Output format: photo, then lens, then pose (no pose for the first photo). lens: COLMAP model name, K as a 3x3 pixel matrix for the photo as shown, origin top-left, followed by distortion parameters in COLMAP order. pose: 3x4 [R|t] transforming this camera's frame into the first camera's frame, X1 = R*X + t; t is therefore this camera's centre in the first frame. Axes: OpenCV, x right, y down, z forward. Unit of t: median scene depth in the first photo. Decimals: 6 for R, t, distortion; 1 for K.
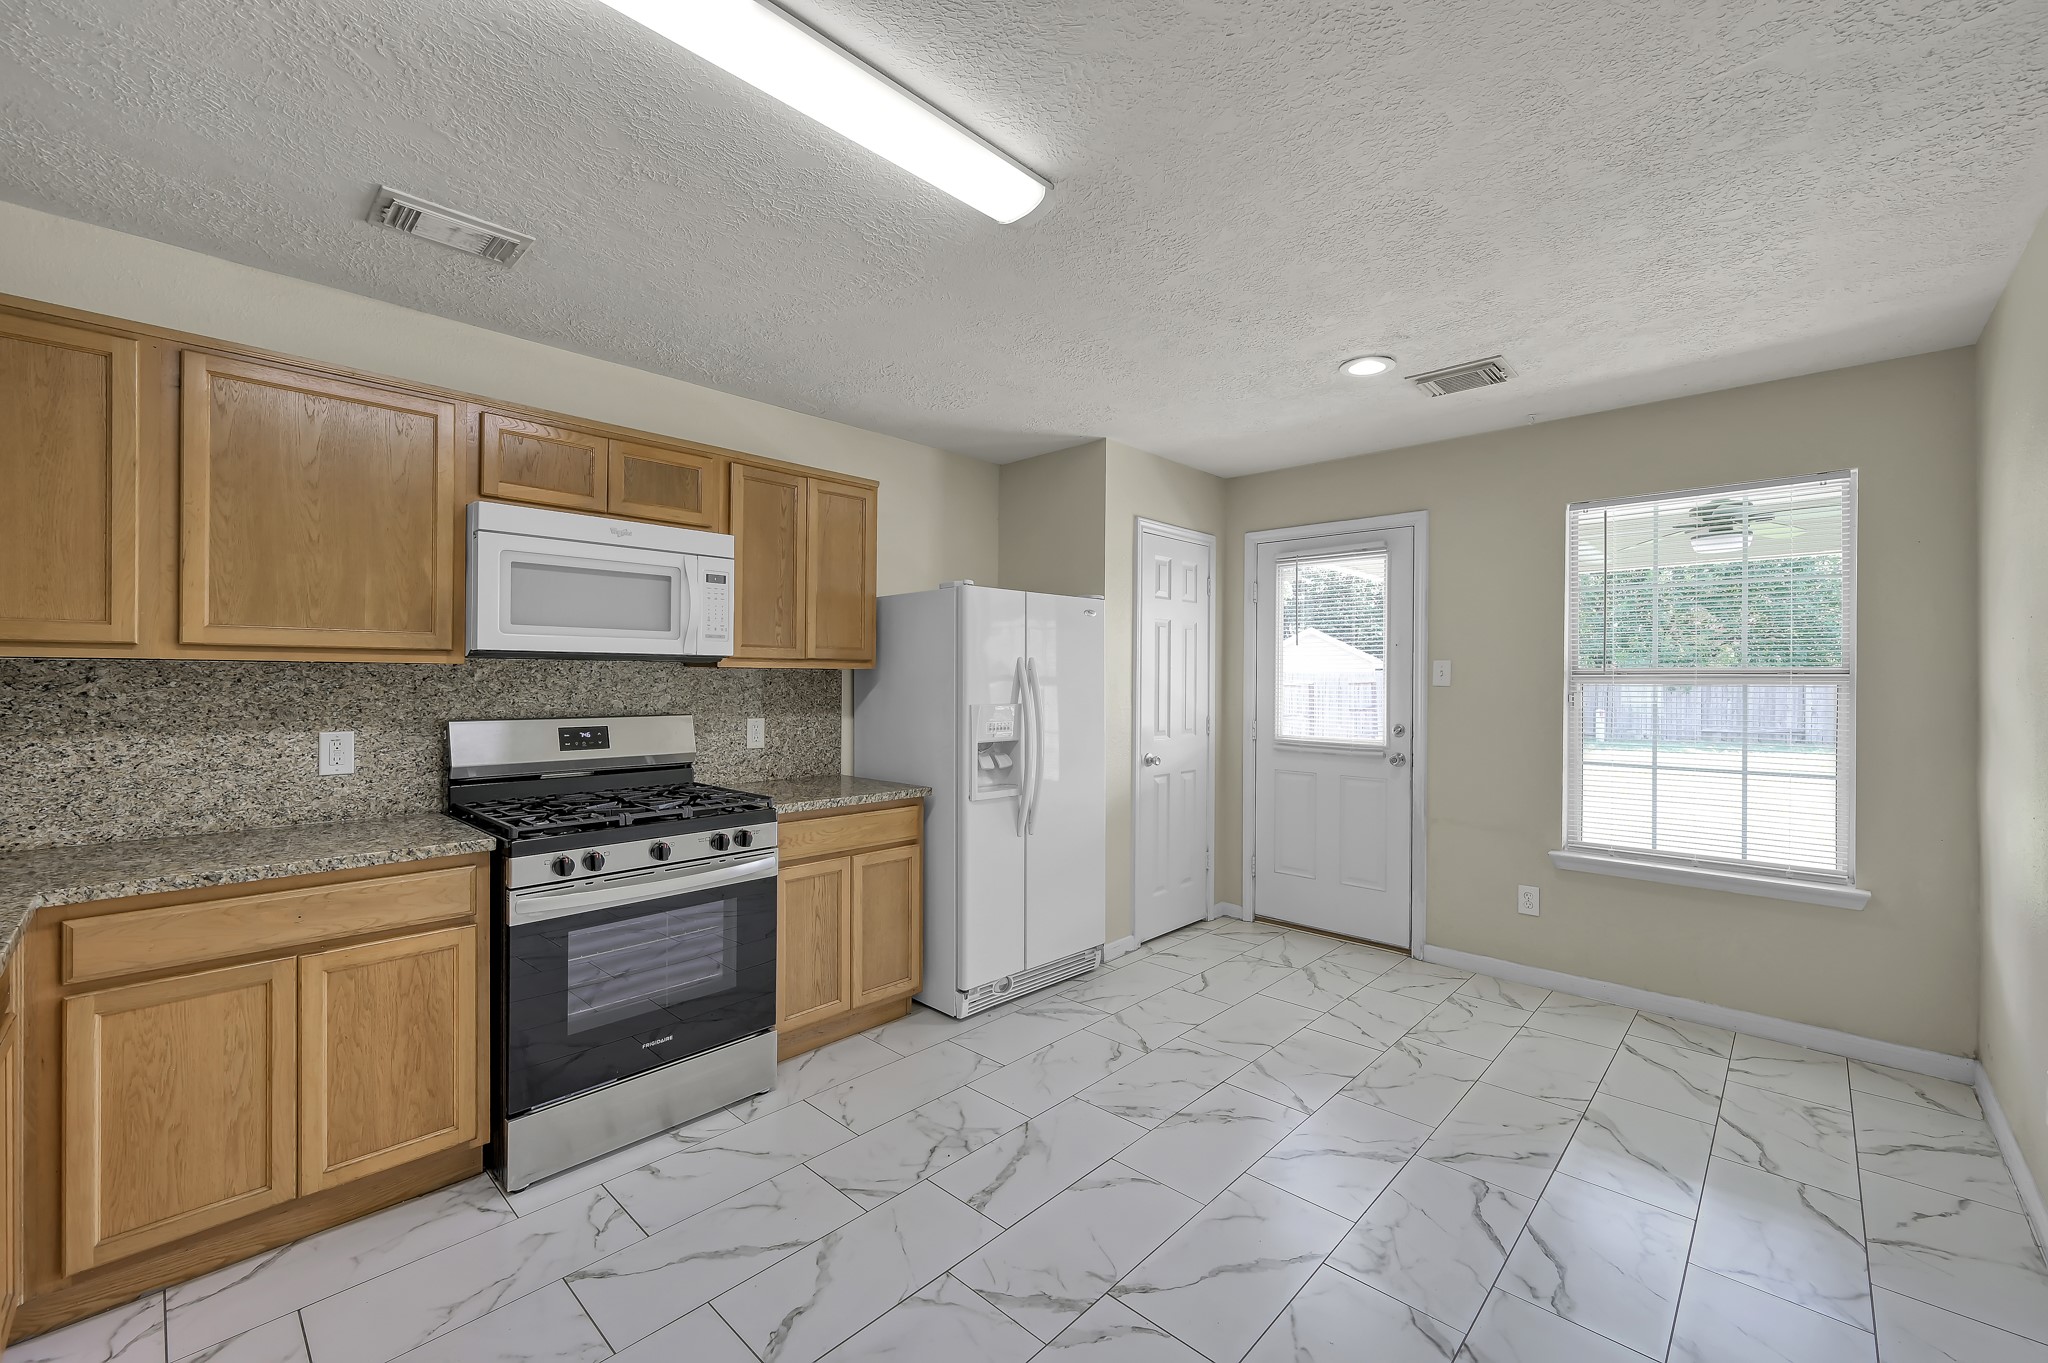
lens RADIAL K [[827.0, 0, 1026.0], [0, 827.0, 680.5], [0, 0, 1]] dist [0.000958, -0.000115]
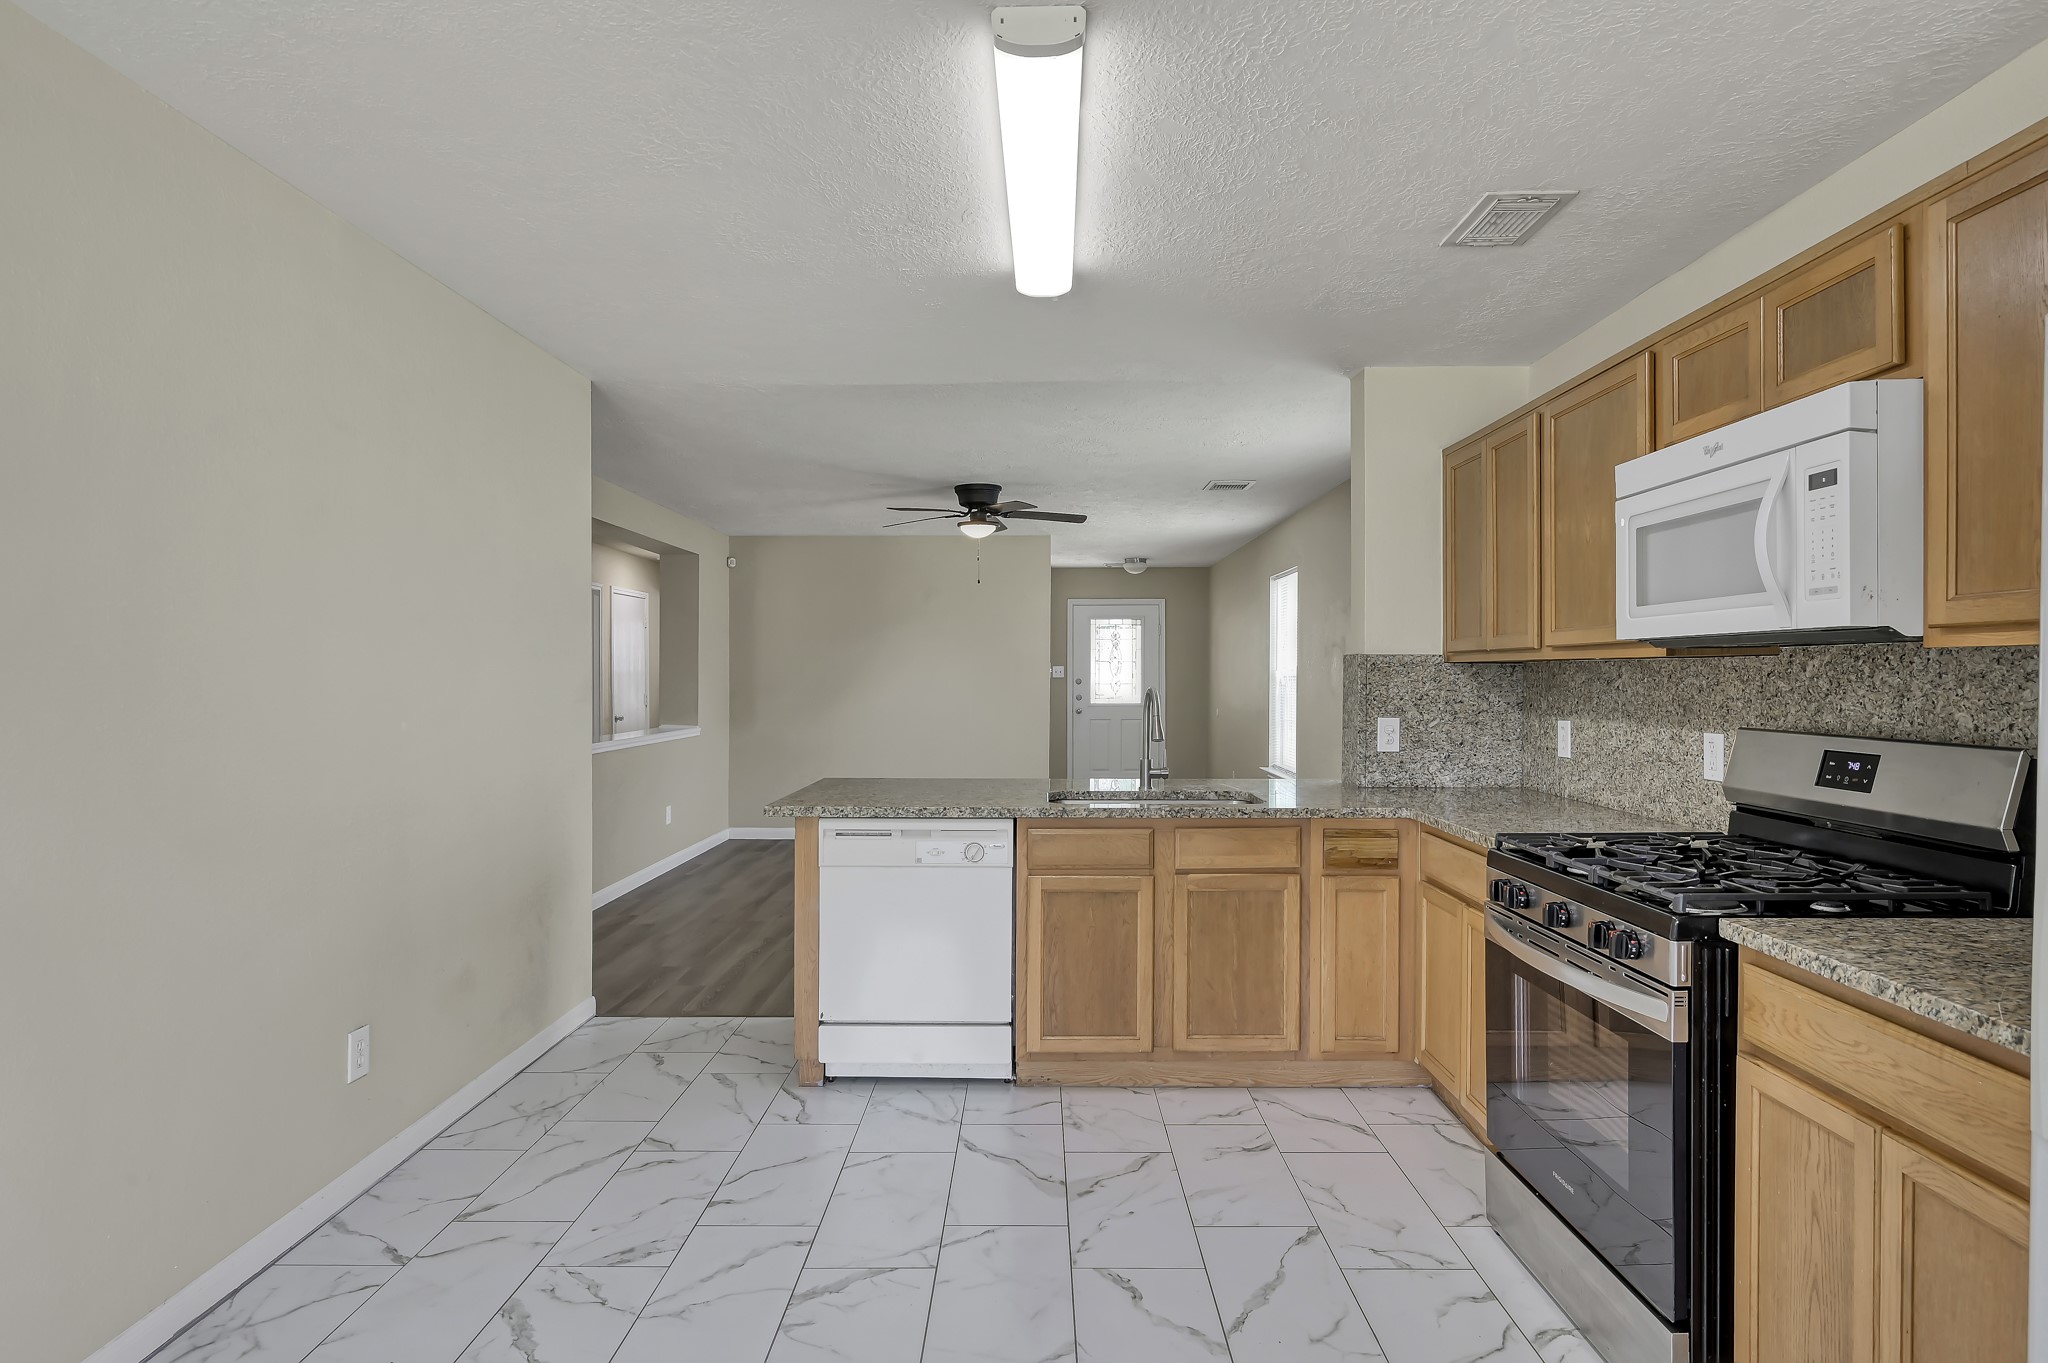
lens RADIAL K [[1108.8, 0, 1024.9], [0, 1108.8, 686.9], [0, 0, 1]] dist [-0.000831, -0.000452]
pose [[-0.733239, 0.004740, -0.679955, 0.382782], [-0.001846, 0.999958, 0.008962, 0.001236], [0.679969, 0.007827, -0.733199, 0.972634]]
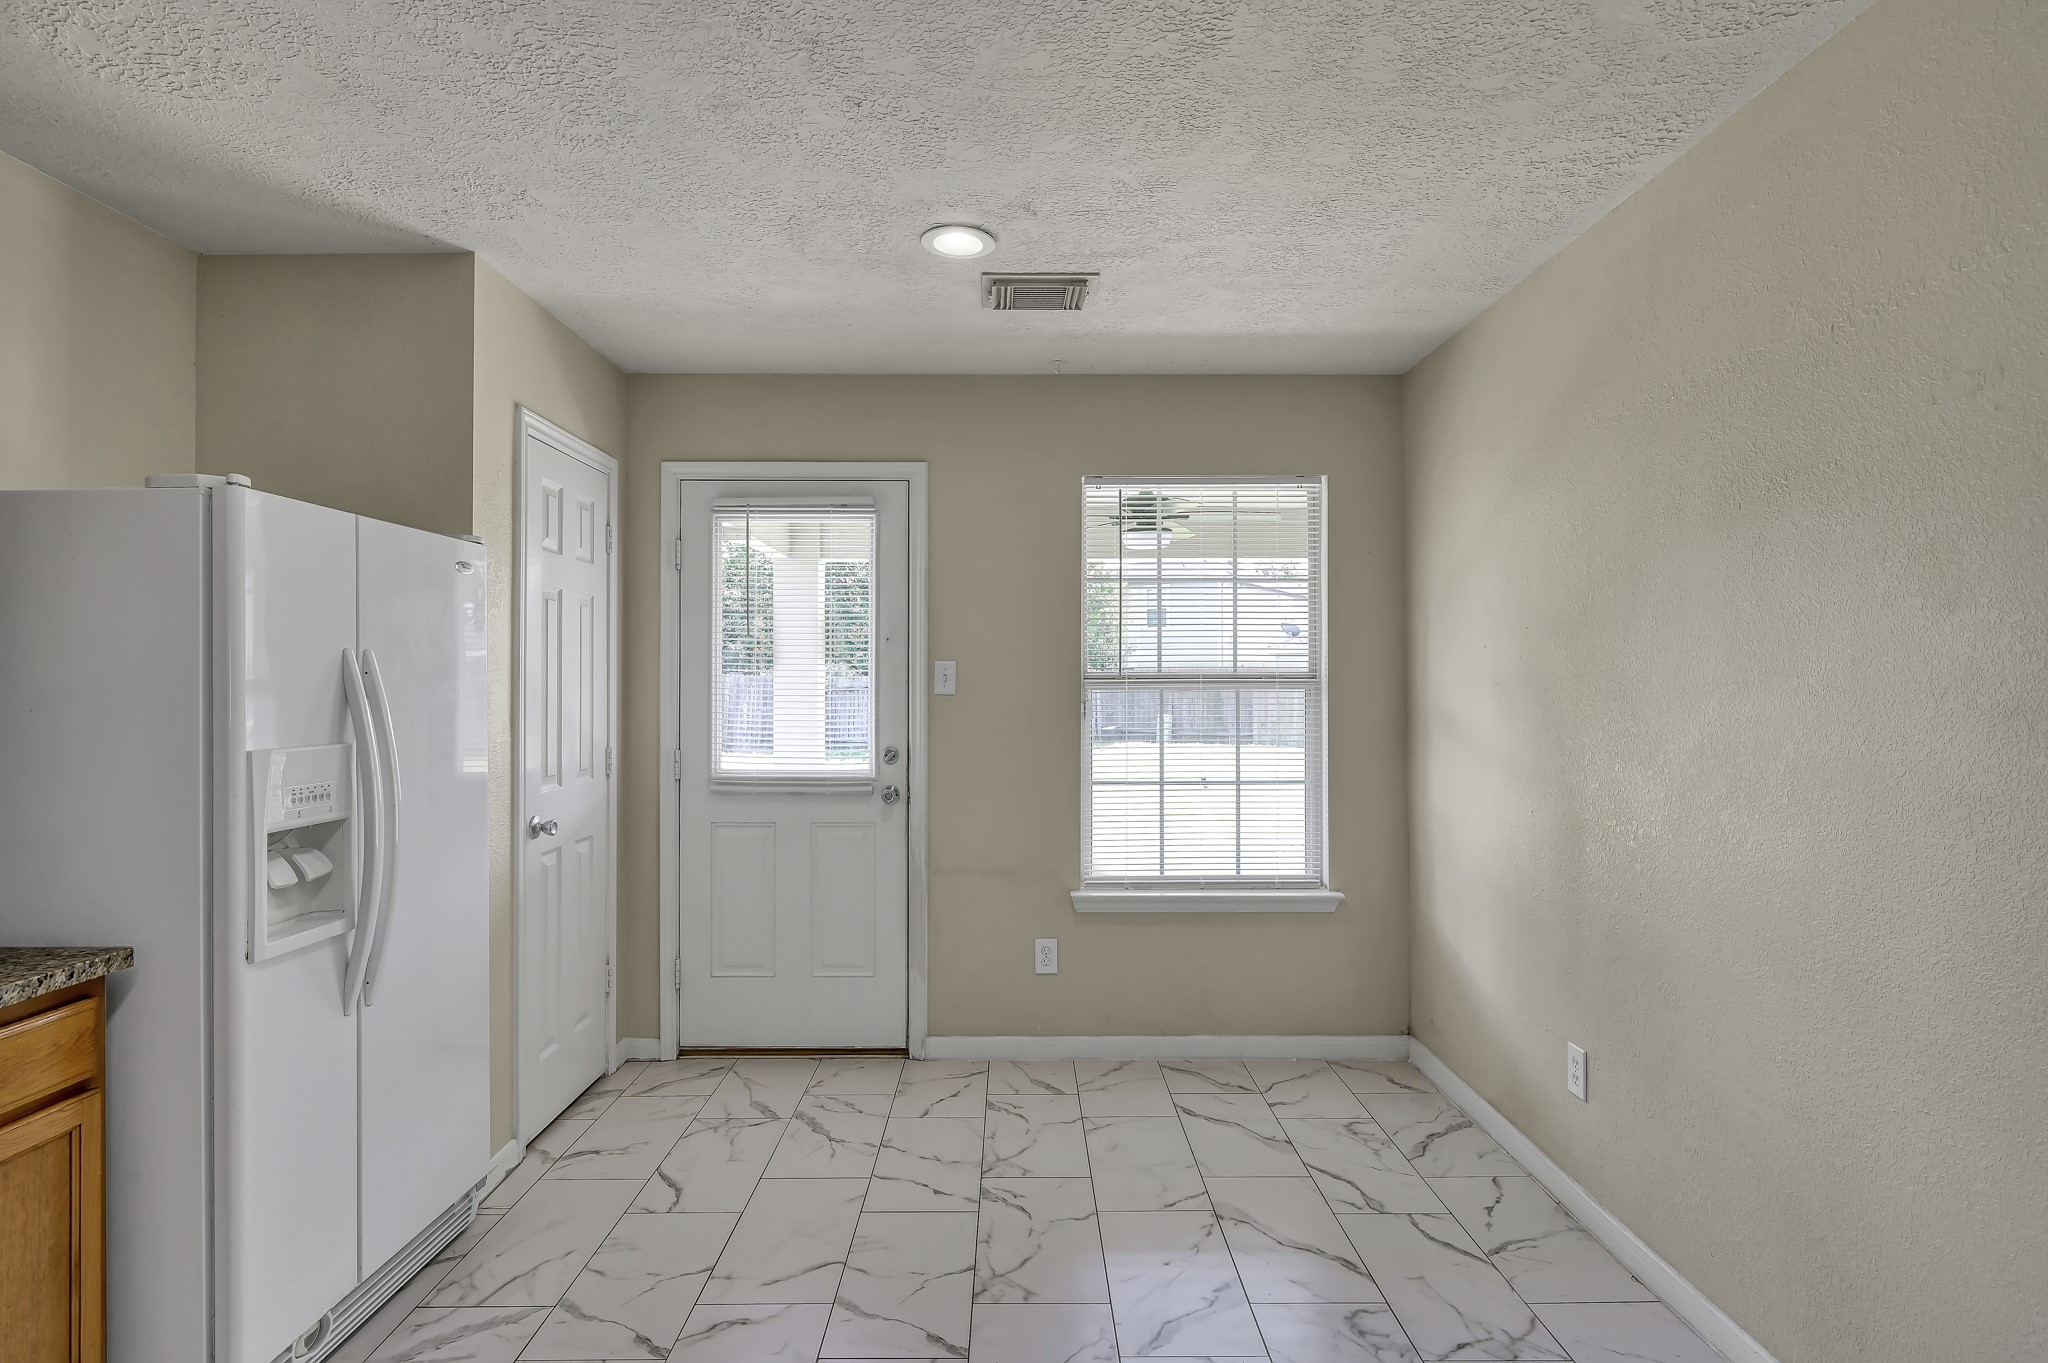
lens RADIAL K [[1086.4, 0, 1020.2], [0, 1086.4, 680.0], [0, 0, 1]] dist [-0.000359, 0.000699]
pose [[0.723200, -0.003570, 0.690630, -0.161728], [0.005392, 0.999985, -0.000477, -0.006719], [-0.690618, 0.004069, 0.723209, 0.260556]]
